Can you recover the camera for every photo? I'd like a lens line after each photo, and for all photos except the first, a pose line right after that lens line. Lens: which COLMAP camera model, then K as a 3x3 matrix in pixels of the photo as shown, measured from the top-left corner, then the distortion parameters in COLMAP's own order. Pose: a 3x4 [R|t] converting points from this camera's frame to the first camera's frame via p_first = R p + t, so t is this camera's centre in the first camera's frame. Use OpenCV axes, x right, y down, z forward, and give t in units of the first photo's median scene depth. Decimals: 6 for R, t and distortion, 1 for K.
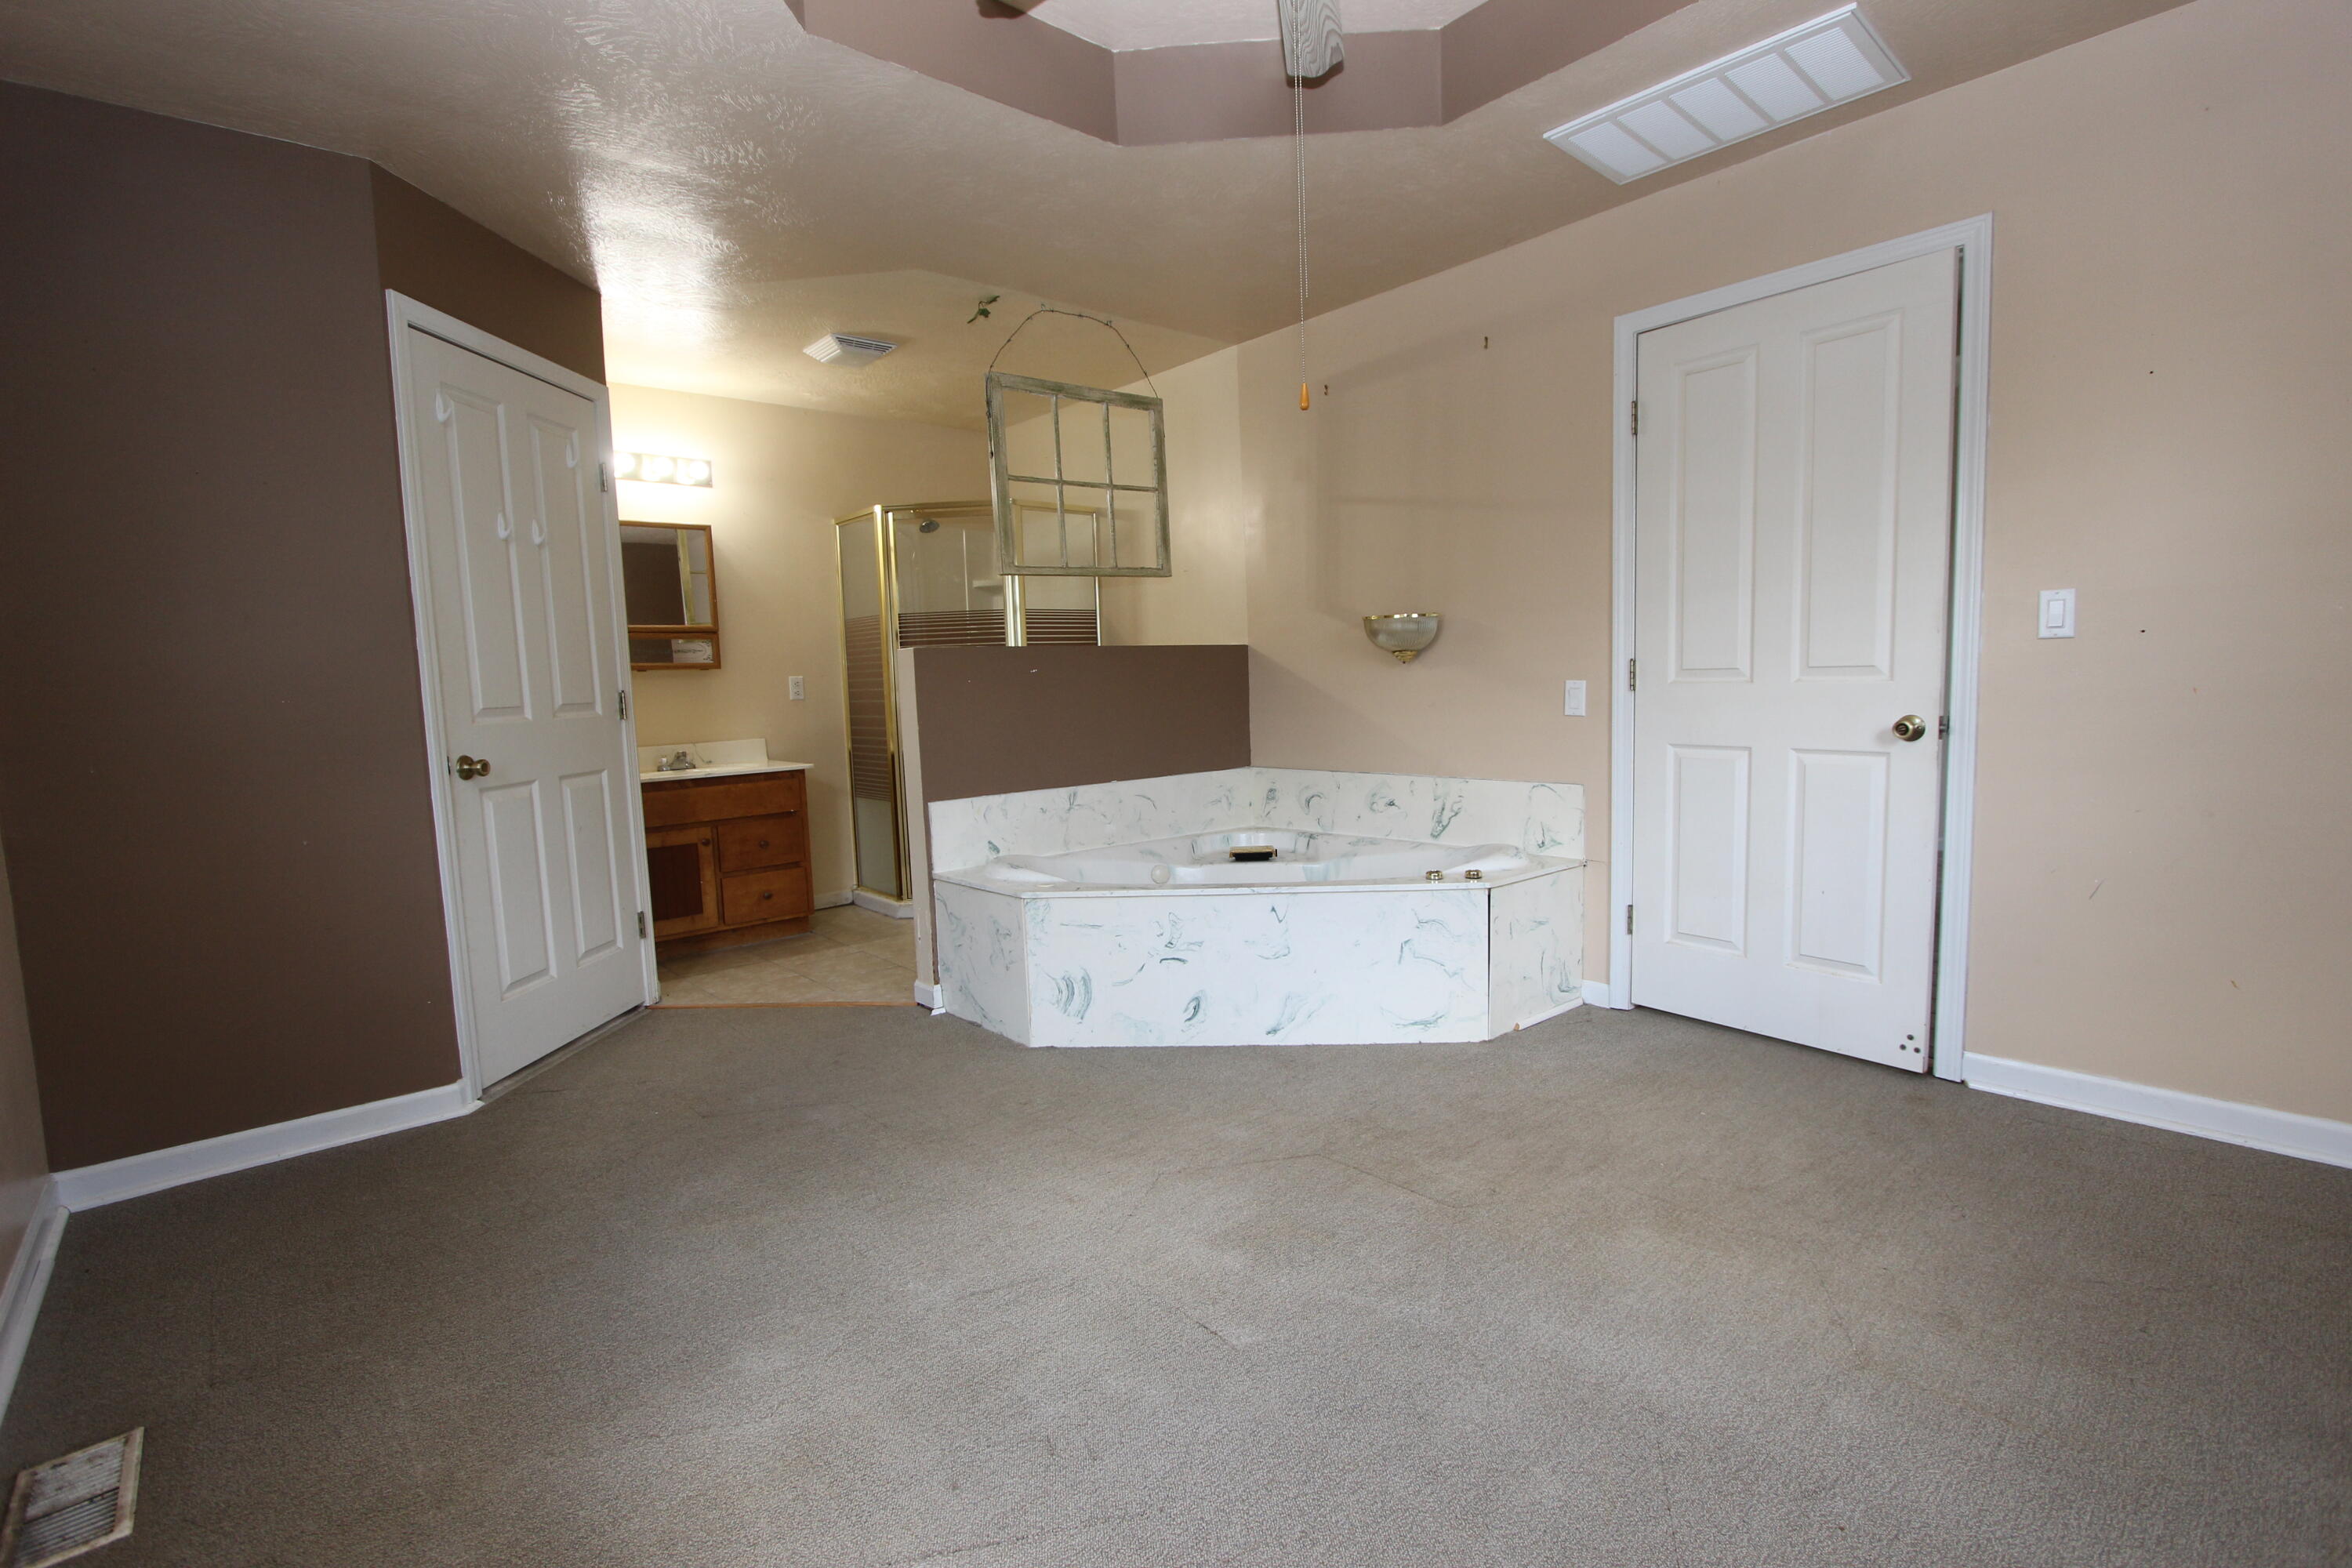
lens RADIAL K [[1084.2, 0, 1178.8], [0, 1084.2, 786.9], [0, 0, 1]] dist [-0.009836, 0.001779]
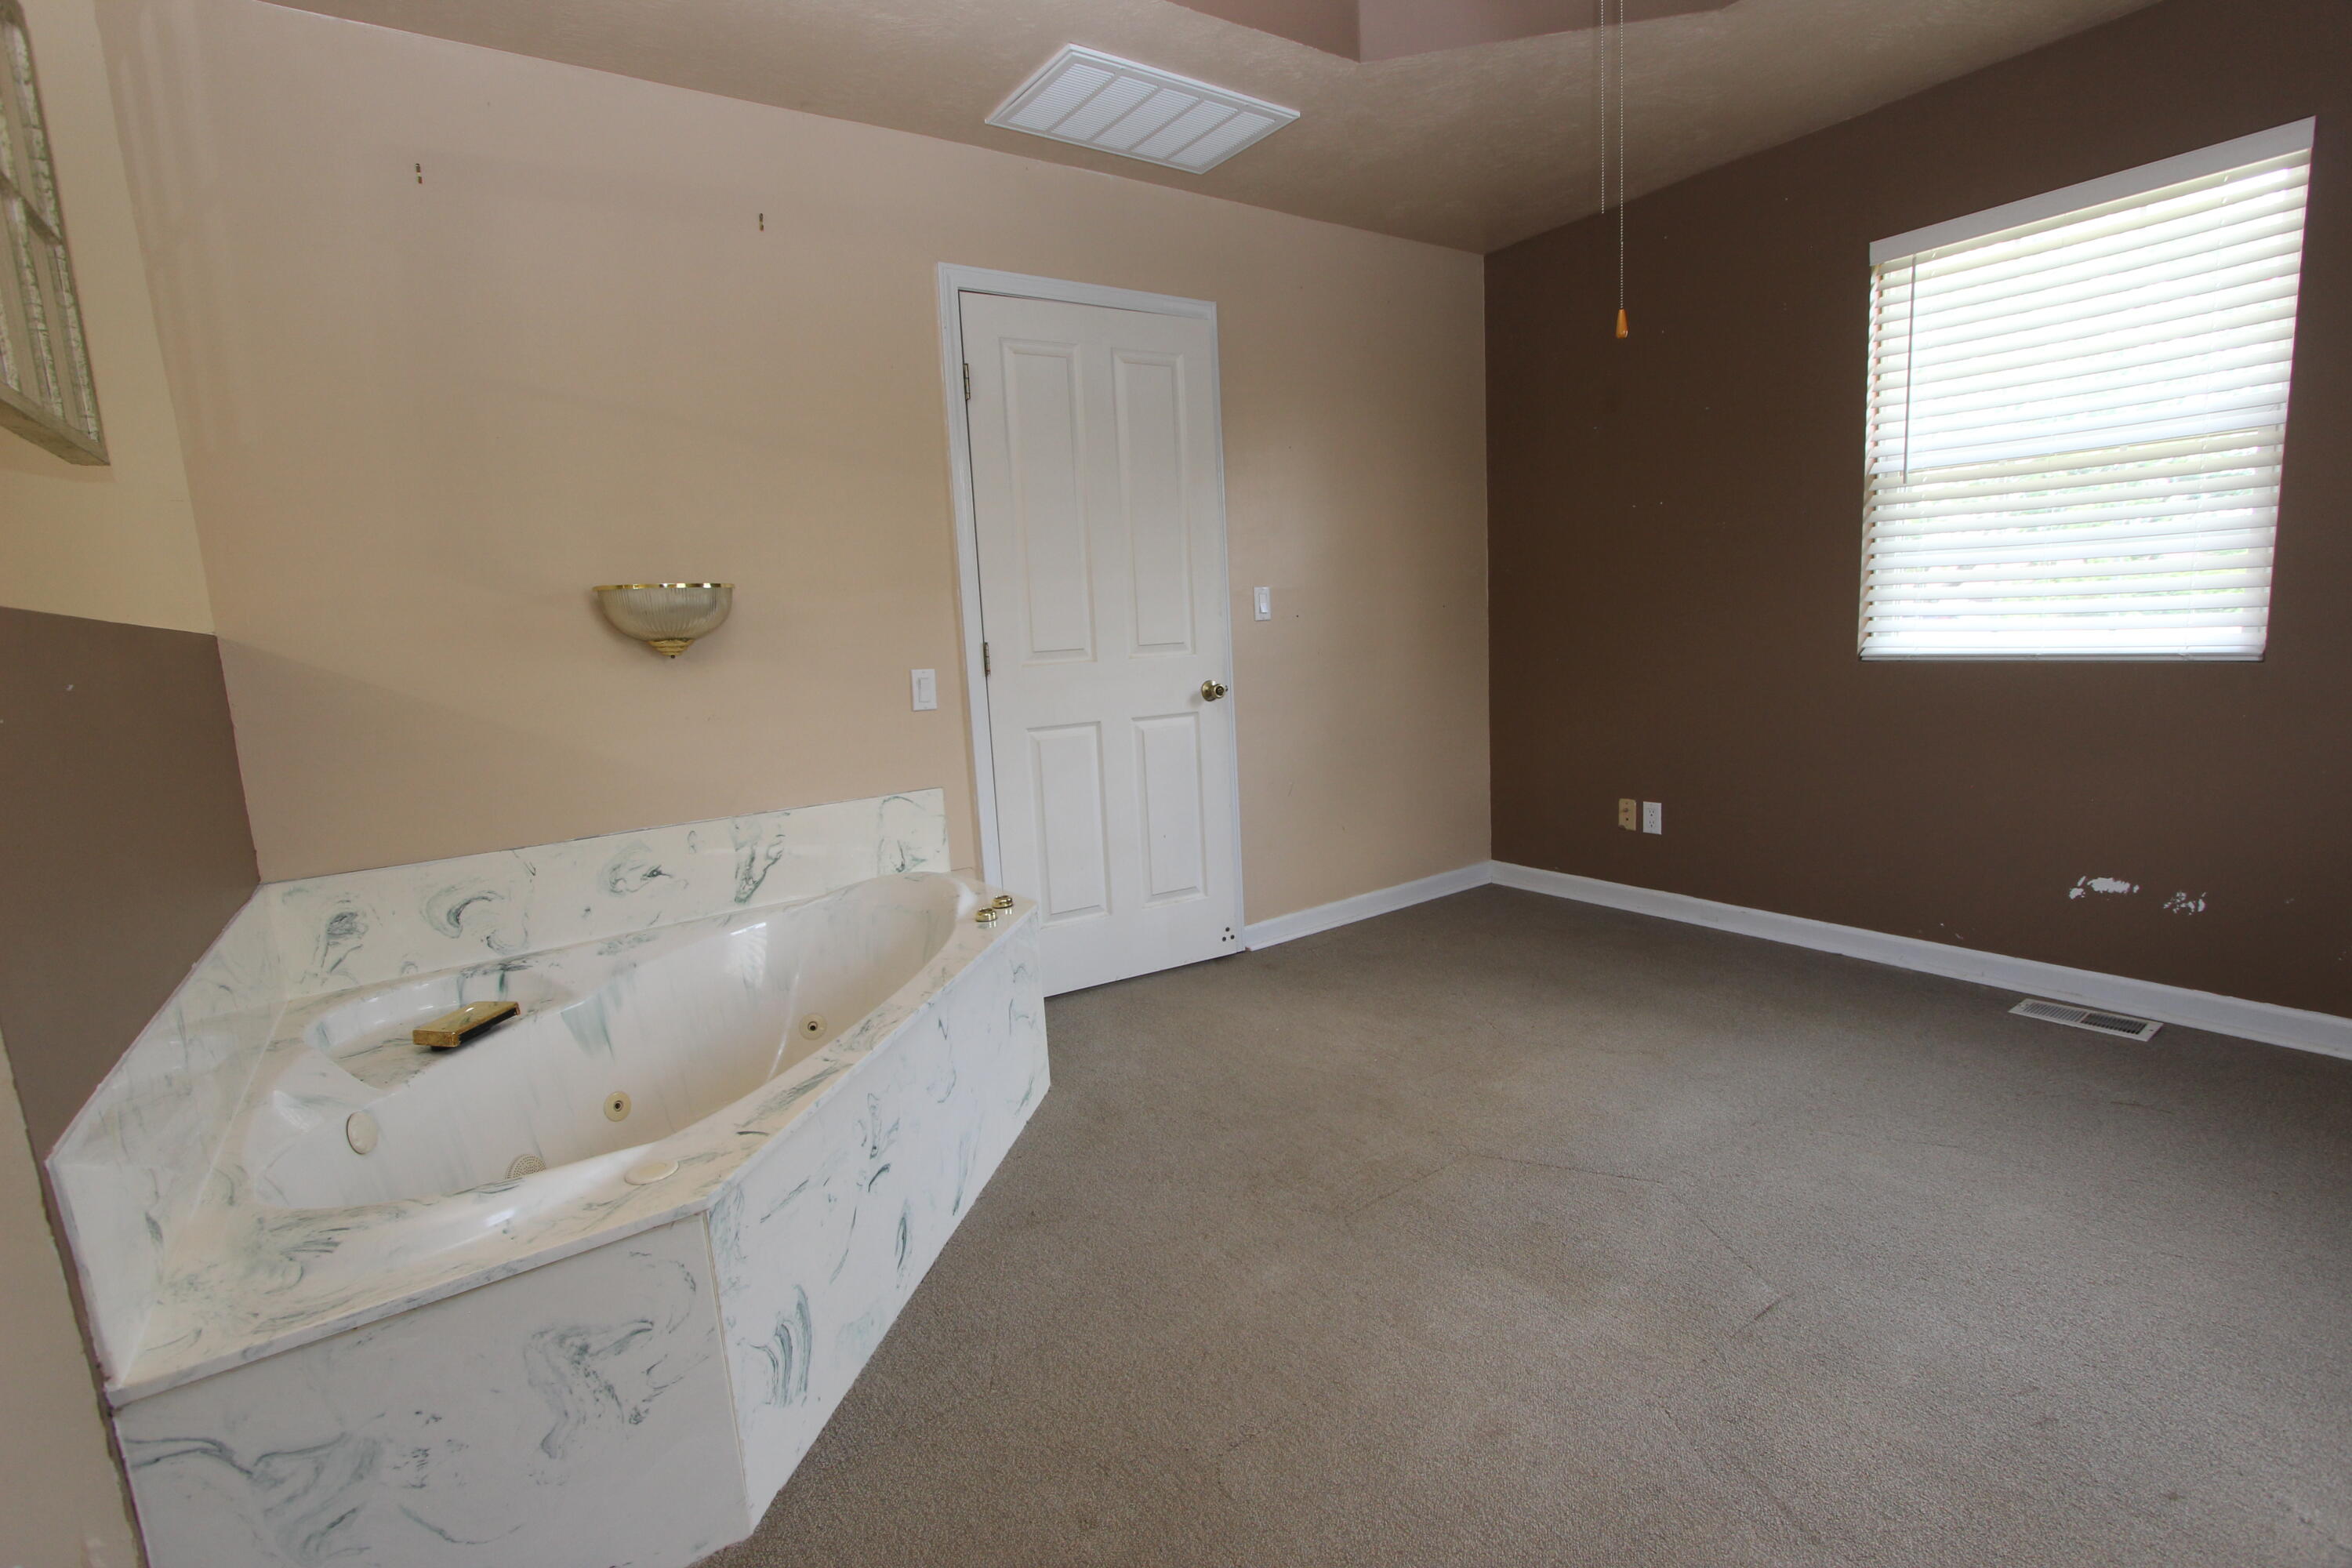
lens RADIAL K [[1084.2, 0, 1188.3], [0, 1084.2, 783.9], [0, 0, 1]] dist [-0.009836, 0.001779]
pose [[0.104172, -0.119297, 0.987379, -0.473357], [0.153115, 0.982868, 0.102598, -0.064188], [-0.982702, 0.140495, 0.120654, 0.694474]]
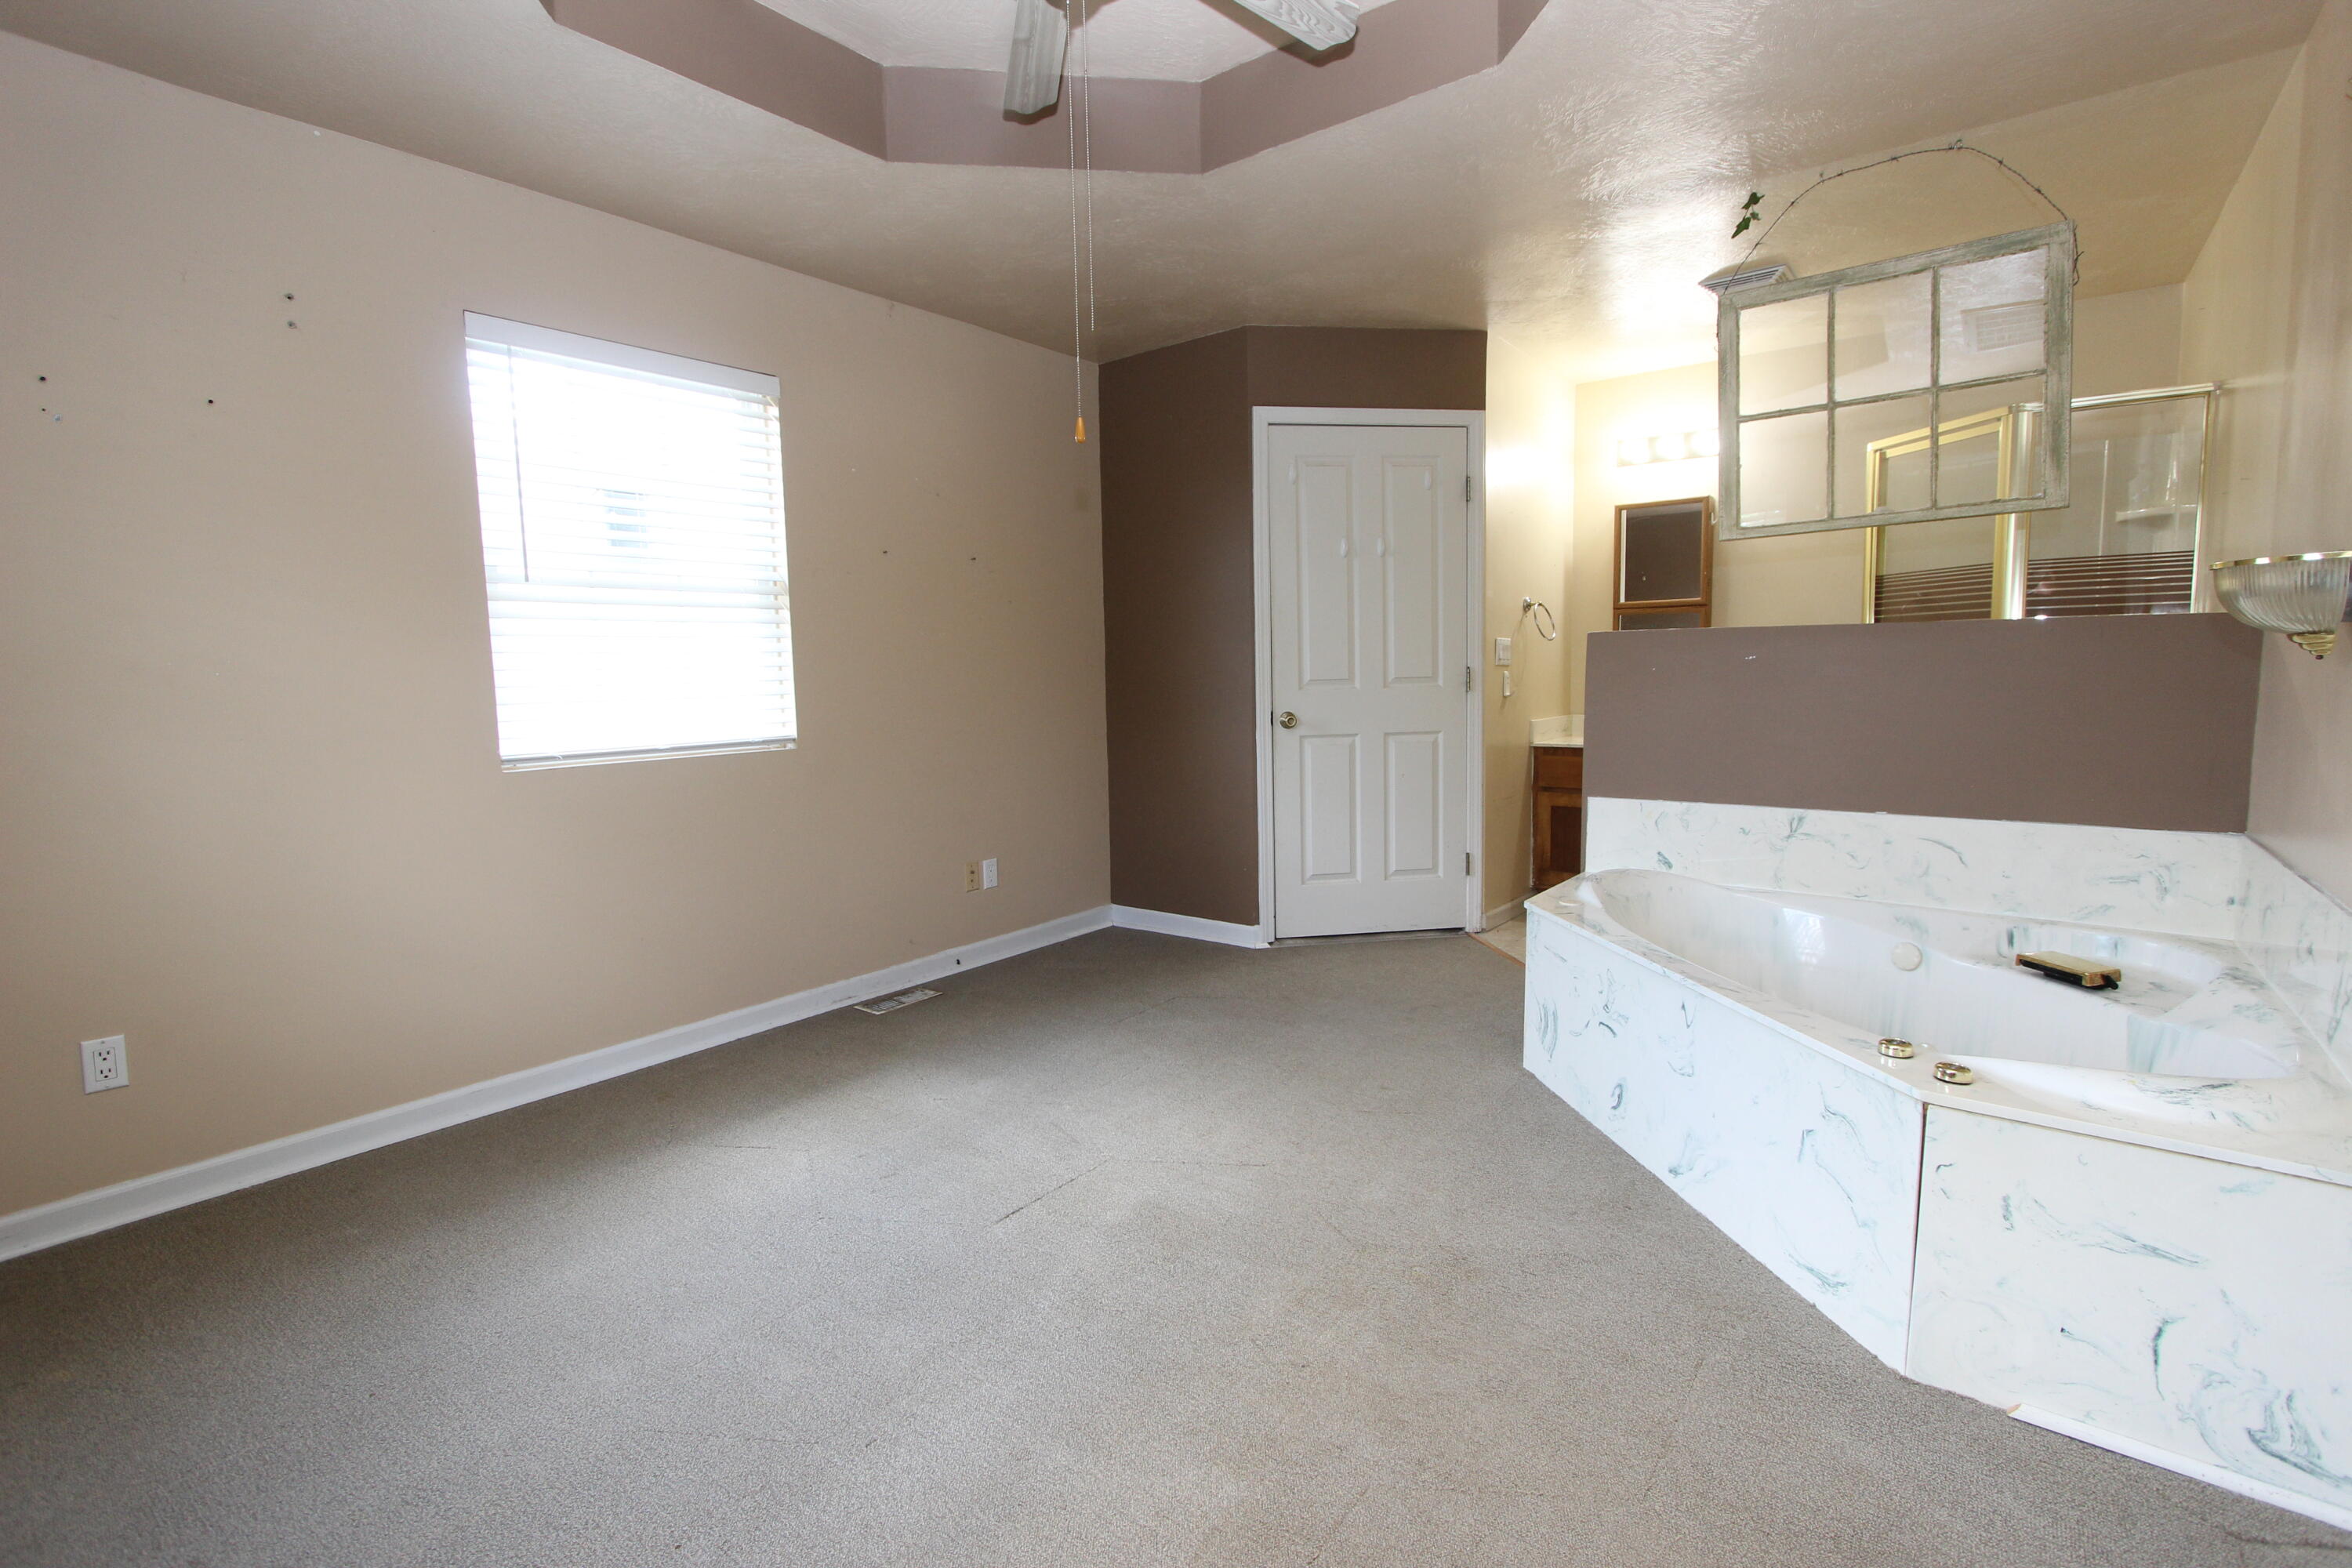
lens RADIAL K [[1084.2, 0, 1181.8], [0, 1084.2, 775.9], [0, 0, 1]] dist [-0.009836, 0.001779]
pose [[0.191689, 0.127463, -0.973144, 0.640612], [-0.086642, 0.989857, 0.112586, -0.081933], [0.977624, 0.062733, 0.200788, 0.481067]]
